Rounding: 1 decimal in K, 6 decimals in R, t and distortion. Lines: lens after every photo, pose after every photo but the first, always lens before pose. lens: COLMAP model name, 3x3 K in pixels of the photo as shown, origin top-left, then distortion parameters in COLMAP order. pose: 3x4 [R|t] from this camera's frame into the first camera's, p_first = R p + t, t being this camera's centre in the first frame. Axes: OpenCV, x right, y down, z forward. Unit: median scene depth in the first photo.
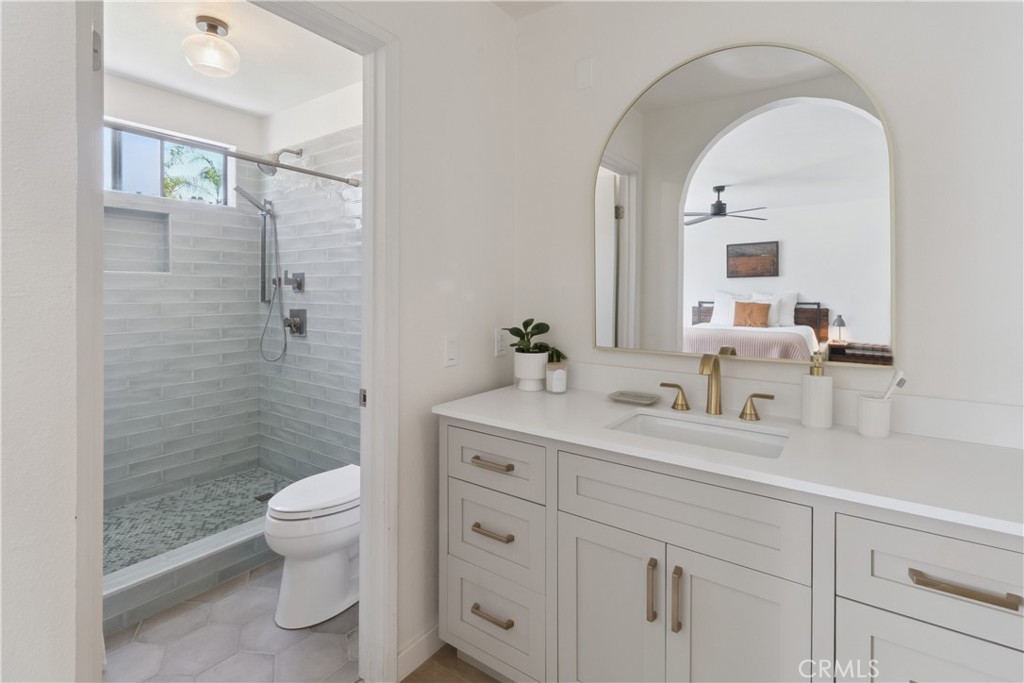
lens RADIAL K [[480.3, 0, 509.5], [0, 480.3, 298.2], [0, 0, 1]] dist [0.002949, 0.000406]
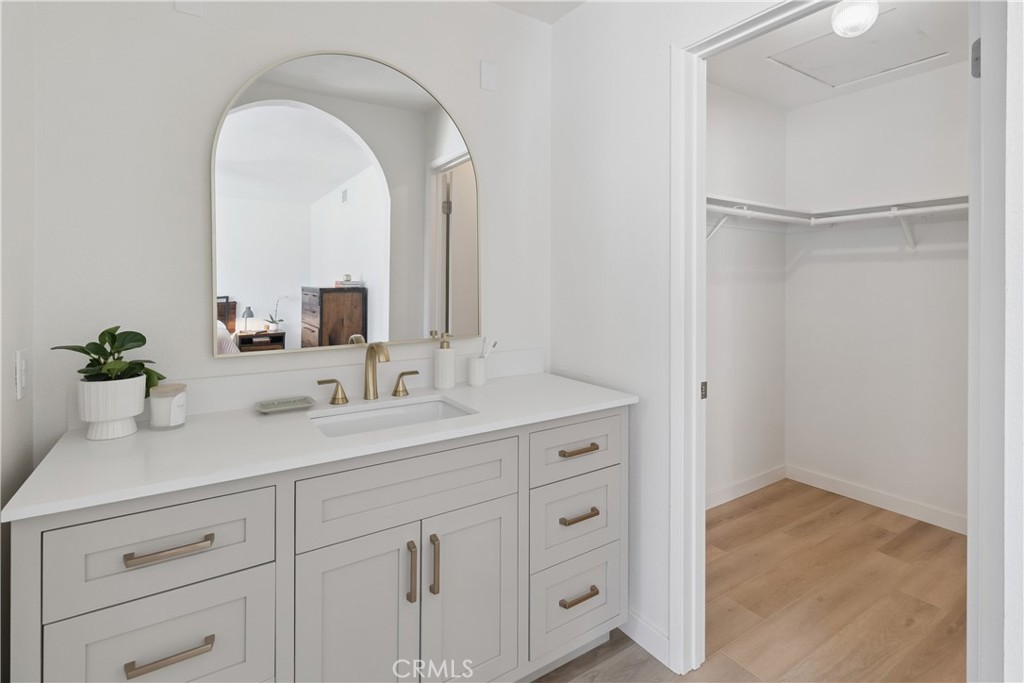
lens RADIAL K [[480.3, 0, 509.5], [0, 480.3, 298.2], [0, 0, 1]] dist [0.002949, 0.000406]
pose [[0.378226, -0.029821, 0.925233, -0.258799], [0.017766, 0.999531, 0.024953, -0.001506], [-0.925543, 0.007000, 0.378578, 0.189221]]
